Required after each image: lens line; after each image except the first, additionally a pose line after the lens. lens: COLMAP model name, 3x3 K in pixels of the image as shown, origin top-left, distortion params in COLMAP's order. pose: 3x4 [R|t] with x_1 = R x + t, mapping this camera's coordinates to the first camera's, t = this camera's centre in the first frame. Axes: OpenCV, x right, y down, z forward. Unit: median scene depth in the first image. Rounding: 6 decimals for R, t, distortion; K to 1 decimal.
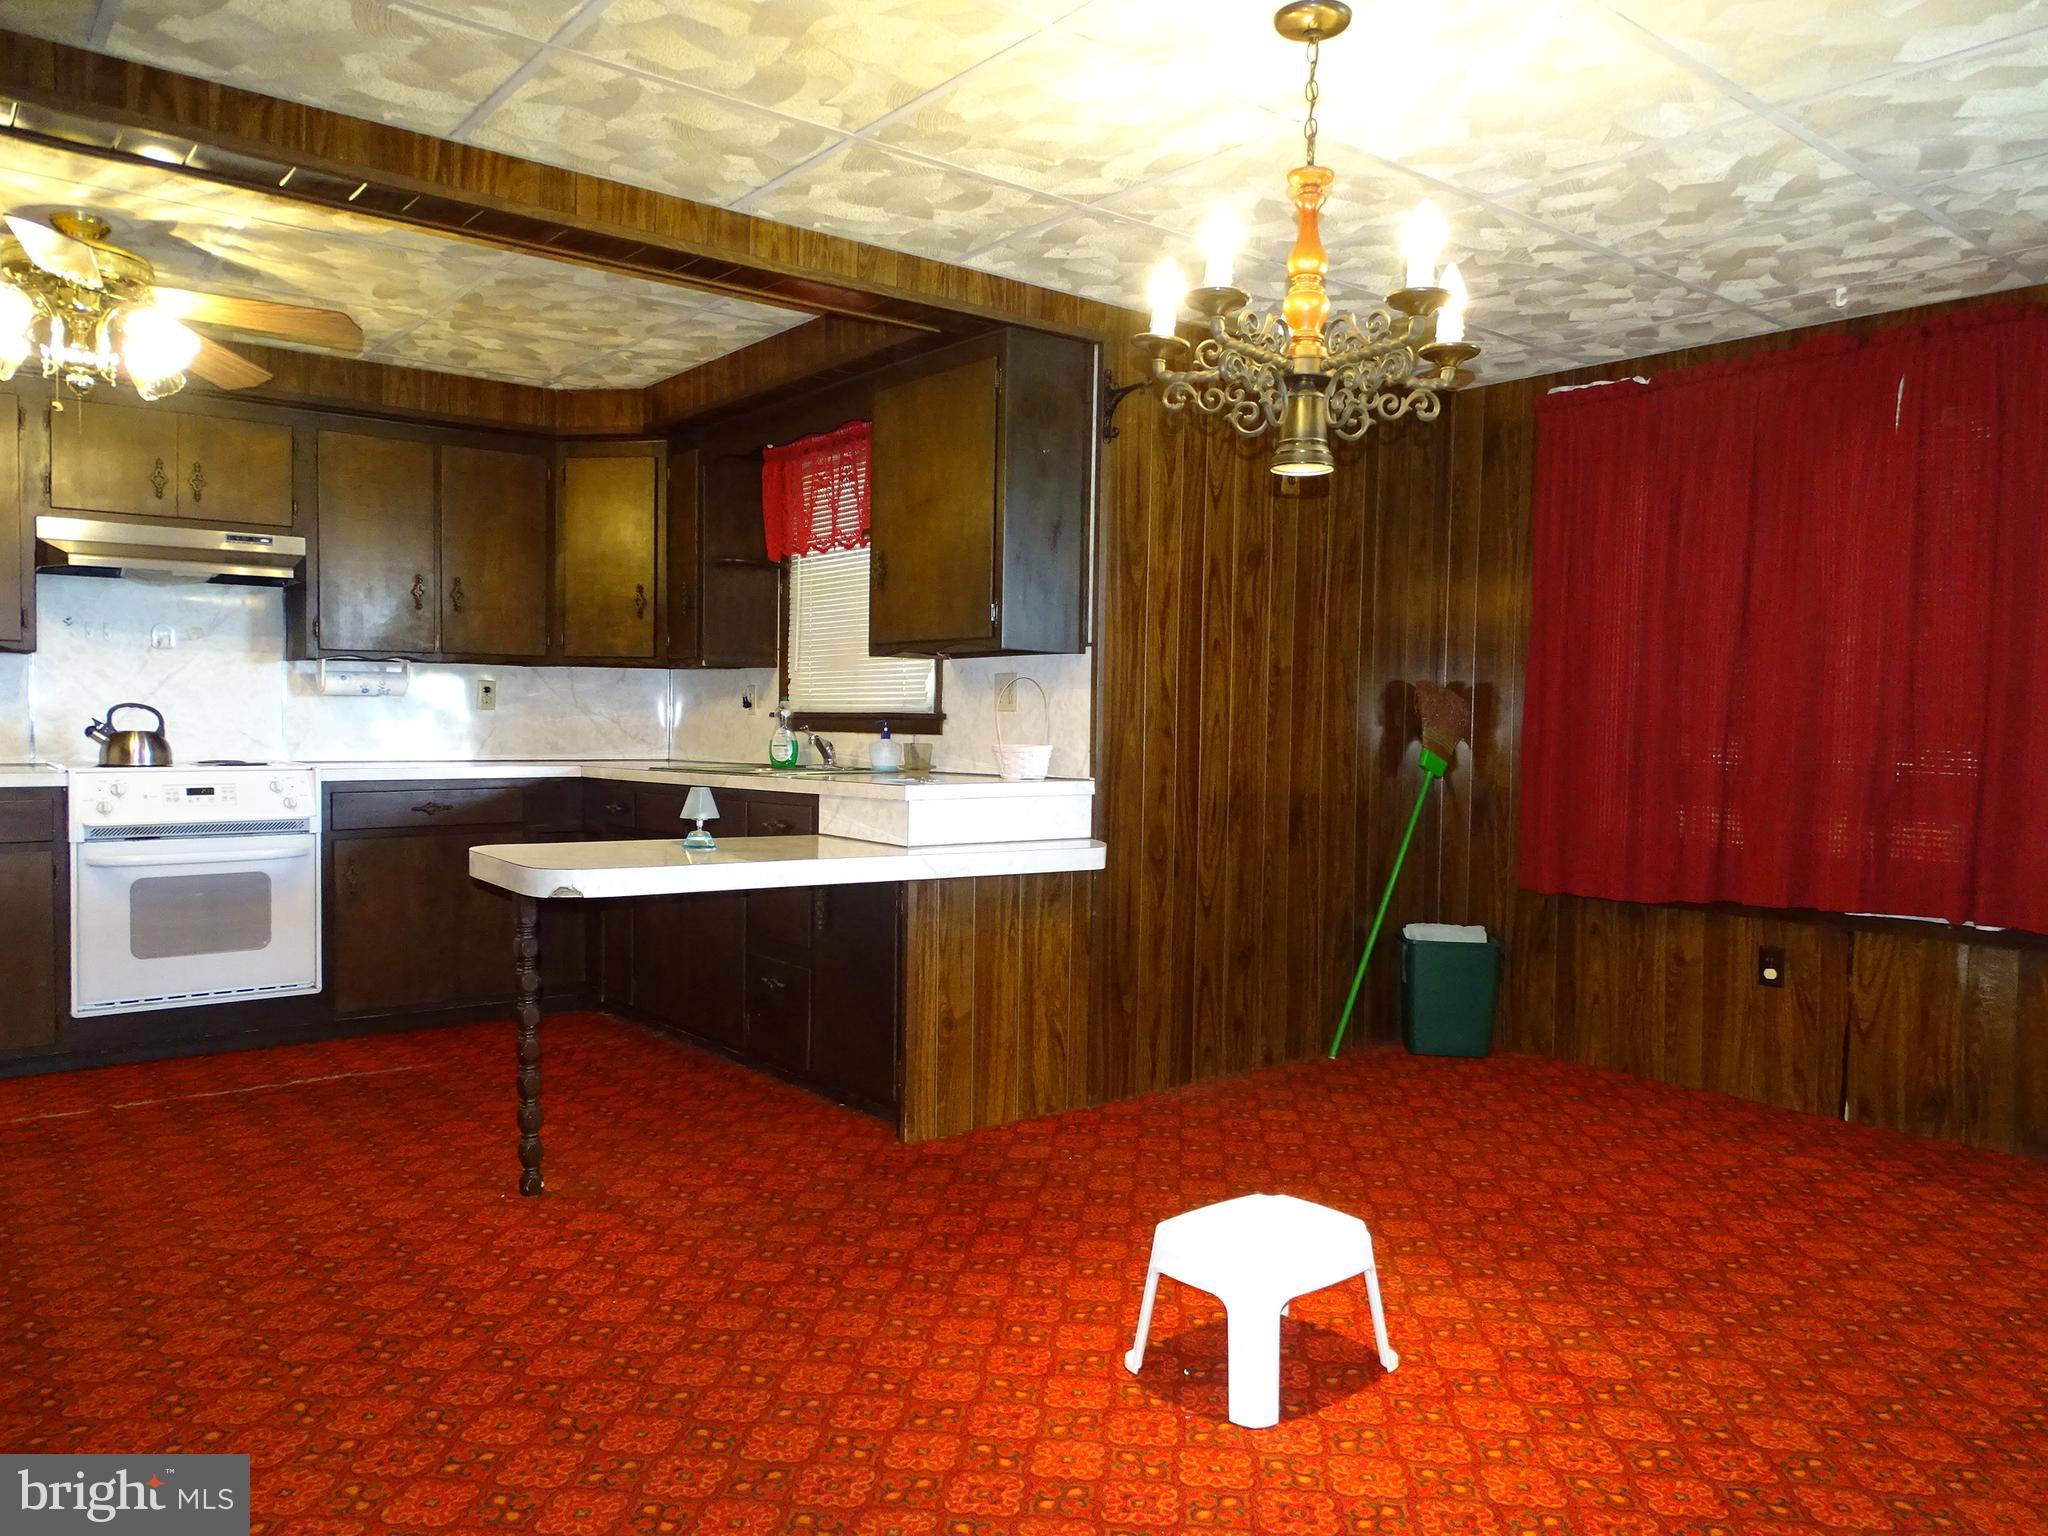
lens RADIAL K [[1454.7, 0, 1035.5], [0, 1454.7, 754.4], [0, 0, 1]] dist [-0.016203, 0.006741]
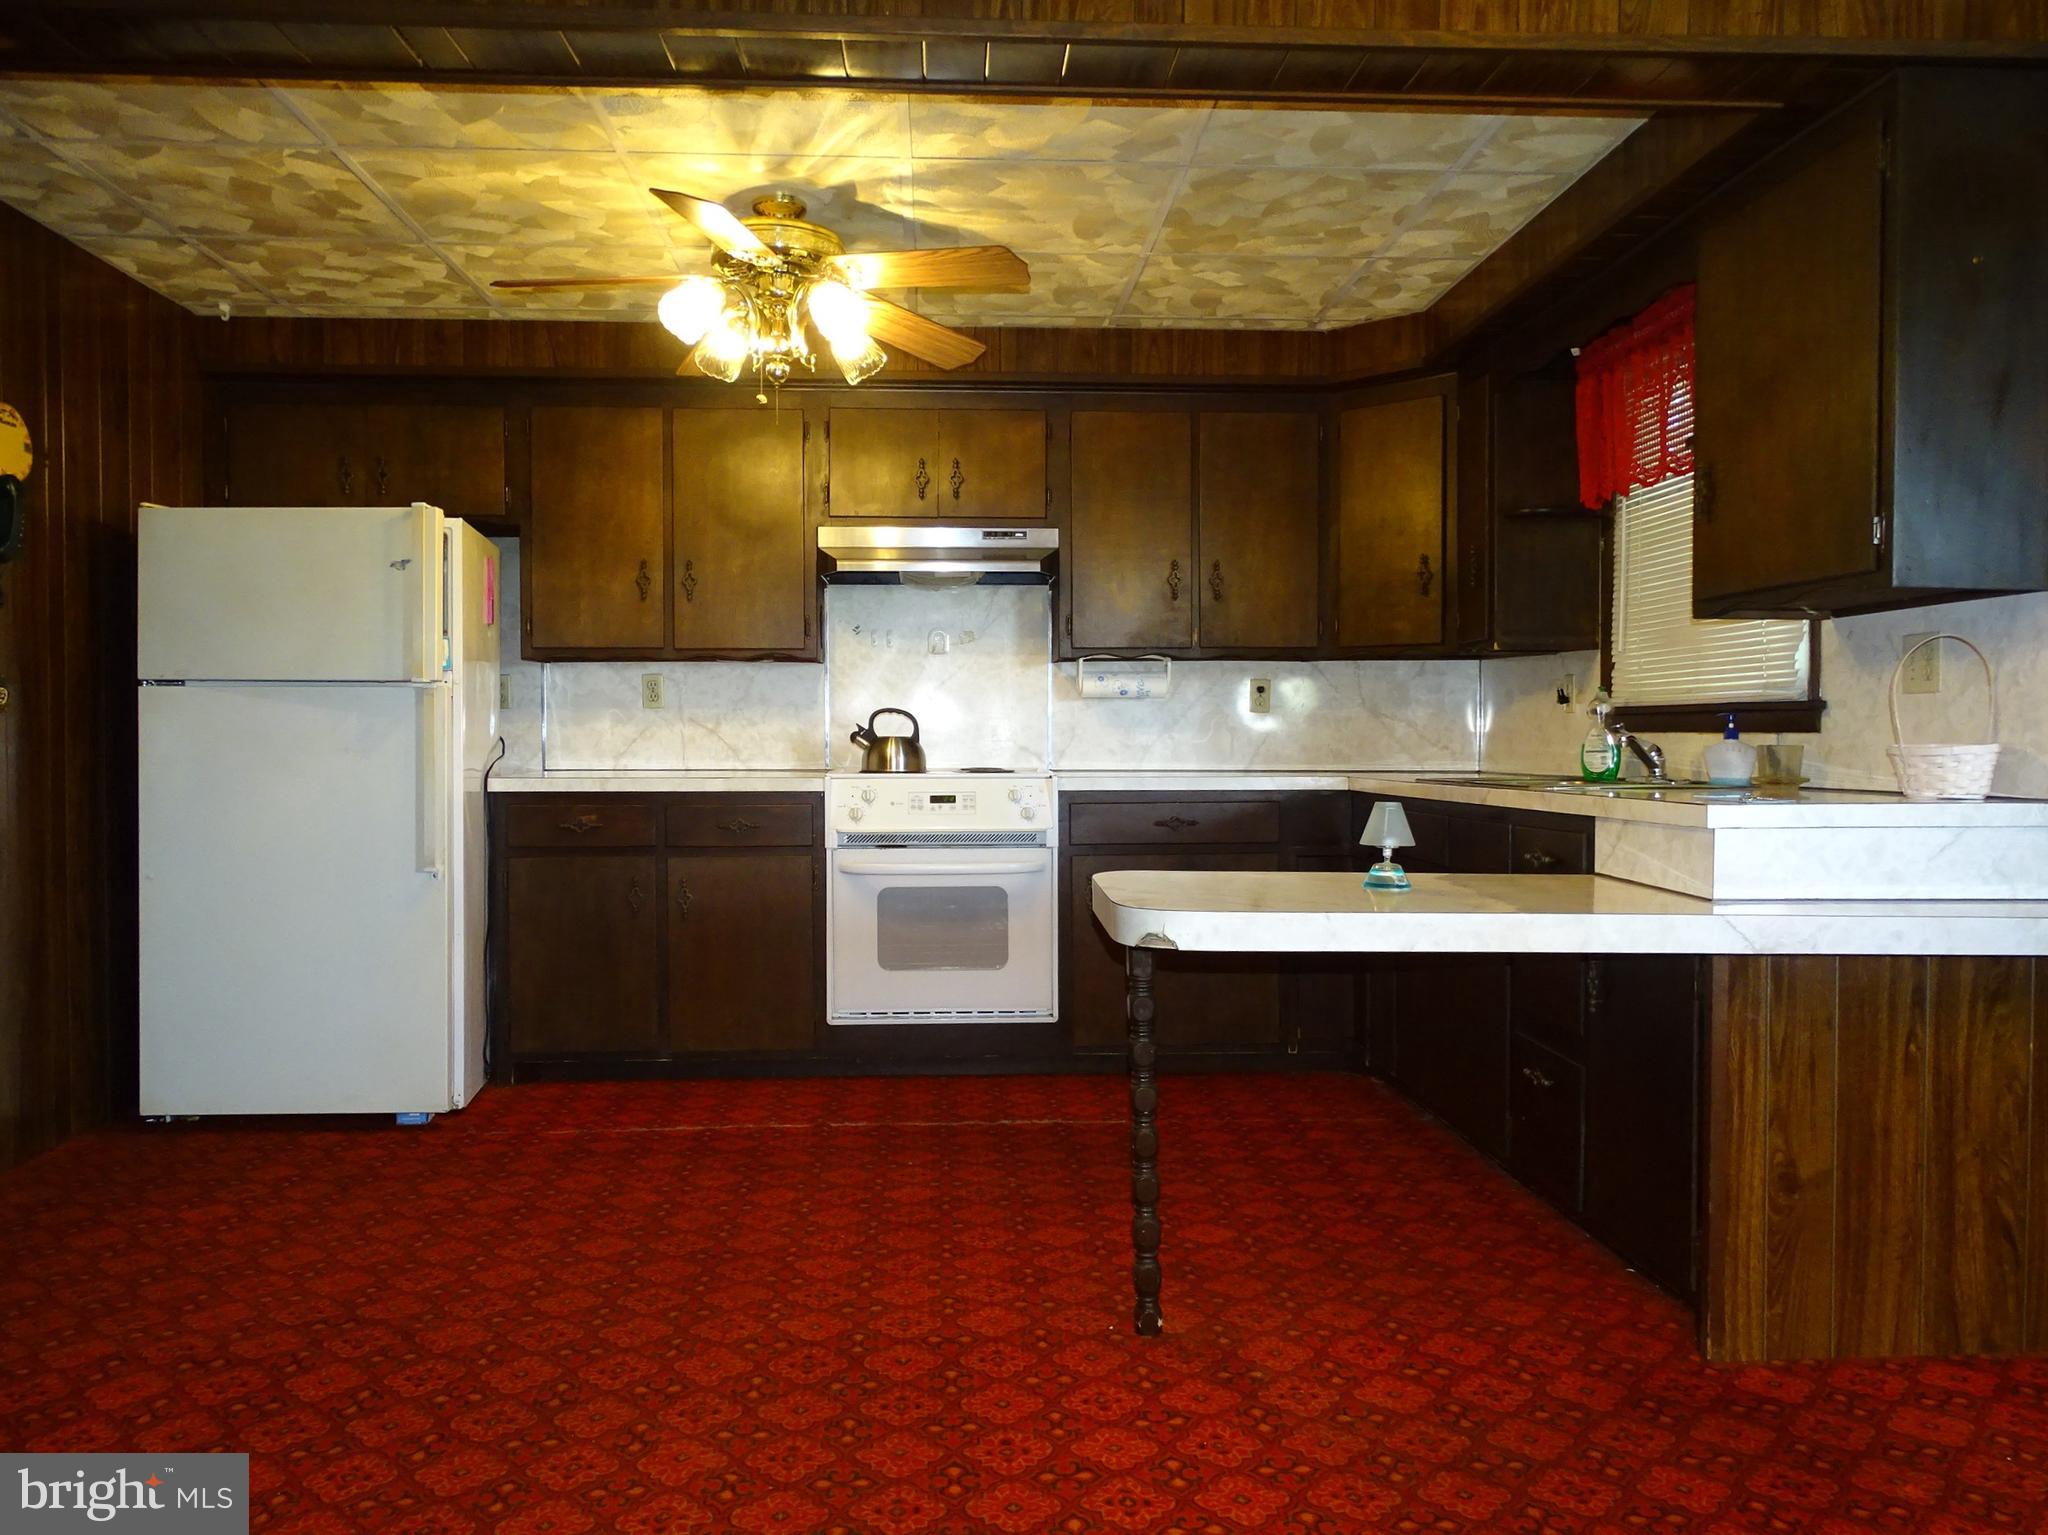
lens RADIAL K [[1454.7, 0, 1062.8], [0, 1454.7, 757.0], [0, 0, 1]] dist [-0.016203, 0.006741]
pose [[0.810575, -0.001685, -0.585632, 0.053328], [-0.005343, 0.999933, -0.010272, 0.008024], [0.585610, 0.011455, 0.810512, 0.303081]]
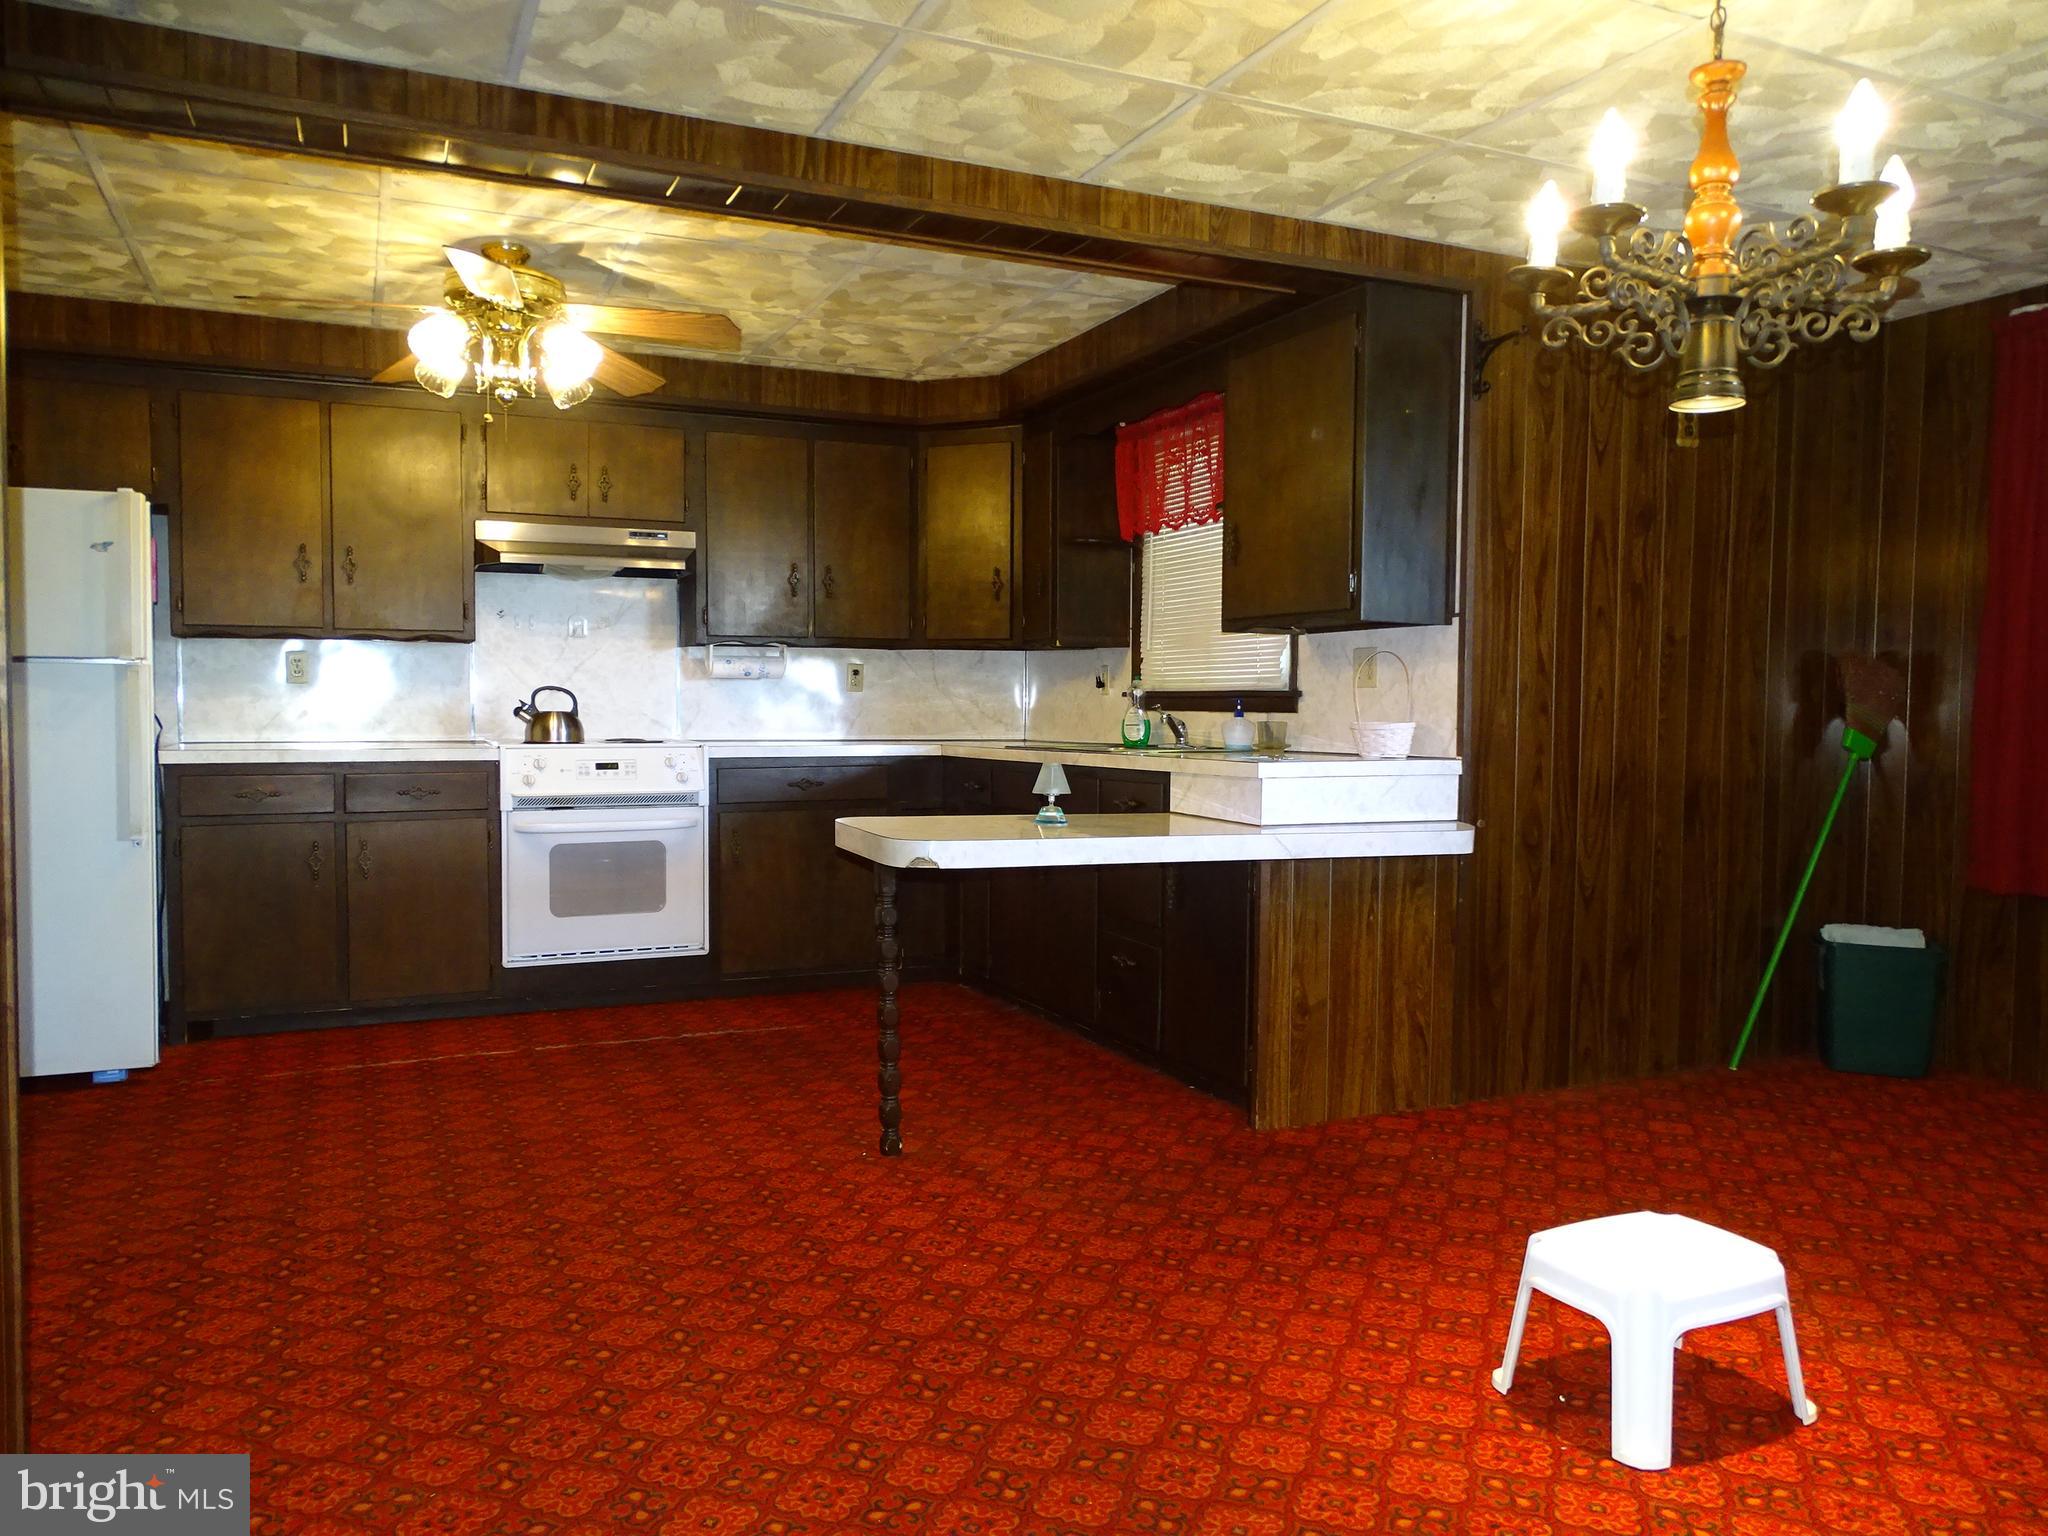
lens RADIAL K [[1454.7, 0, 1010.4], [0, 1454.7, 756.6], [0, 0, 1]] dist [-0.016203, 0.006741]
pose [[0.966397, 0.004008, -0.257023, 0.000164], [-0.001359, 0.999944, 0.010482, 0.007074], [0.257051, -0.009780, 0.966348, 0.019119]]
